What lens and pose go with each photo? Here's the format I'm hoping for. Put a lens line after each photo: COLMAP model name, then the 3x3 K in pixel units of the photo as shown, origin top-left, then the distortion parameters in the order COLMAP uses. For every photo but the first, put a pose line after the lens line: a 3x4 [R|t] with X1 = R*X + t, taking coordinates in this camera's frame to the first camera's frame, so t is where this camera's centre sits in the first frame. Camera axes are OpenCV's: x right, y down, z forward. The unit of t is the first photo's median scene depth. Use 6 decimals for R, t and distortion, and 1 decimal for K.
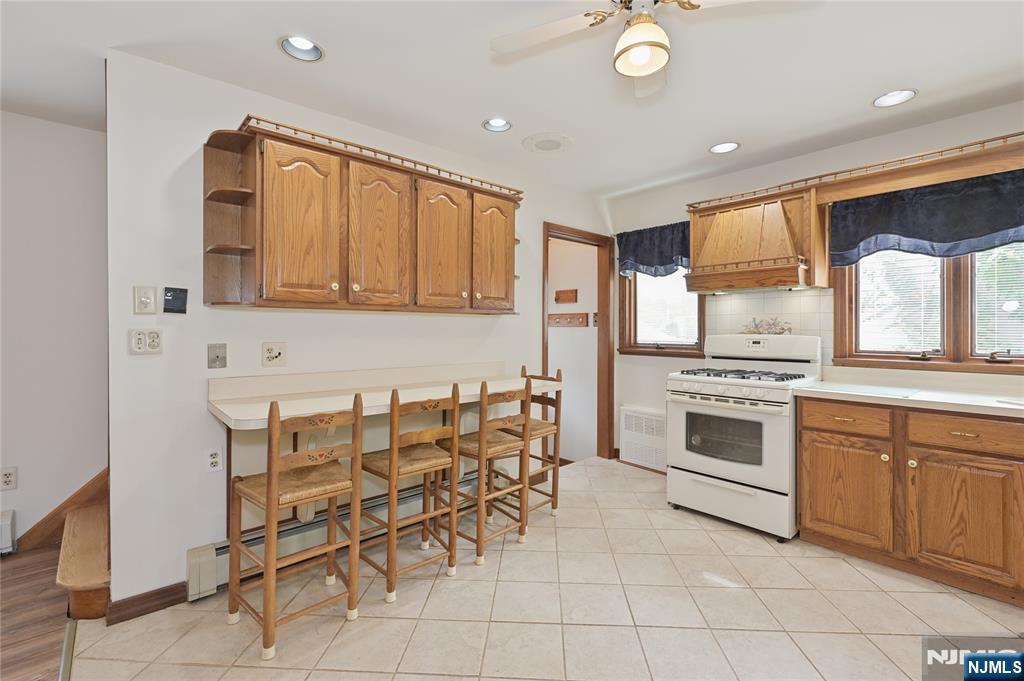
lens RADIAL K [[446.9, 0, 512.8], [0, 446.9, 330.1], [0, 0, 1]] dist [-0.004937, 0.000963]
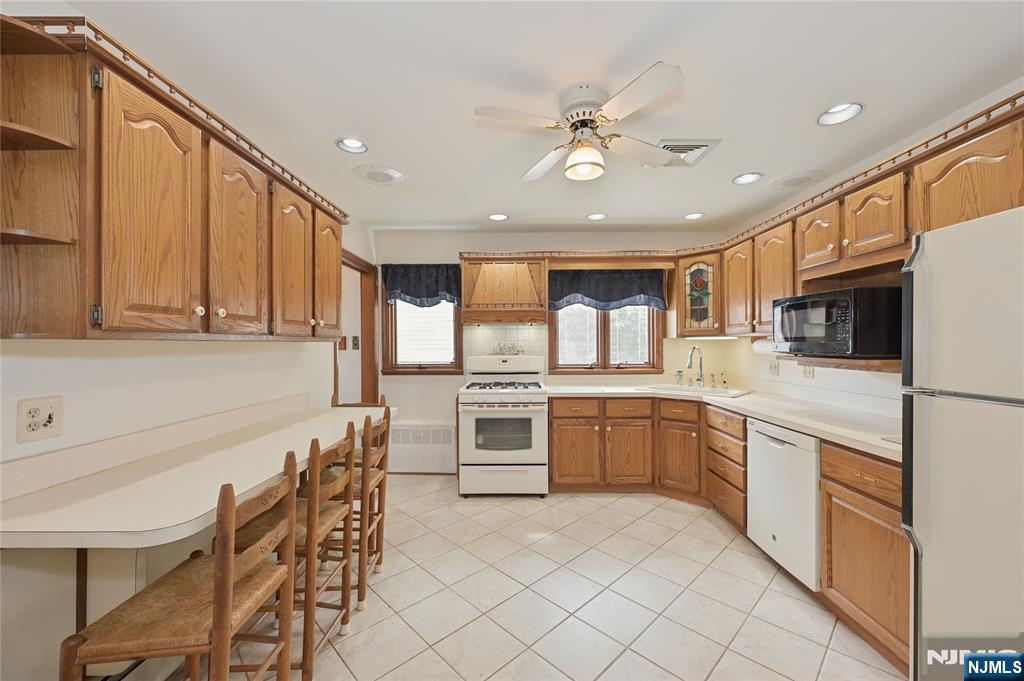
lens RADIAL K [[405.4, 0, 513.0], [0, 405.4, 343.3], [0, 0, 1]] dist [0.000187, 0.001210]
pose [[0.679894, -0.005620, 0.733289, -0.414864], [0.007592, 0.999971, 0.000624, -0.032957], [-0.733271, 0.005143, 0.679917, 0.150385]]
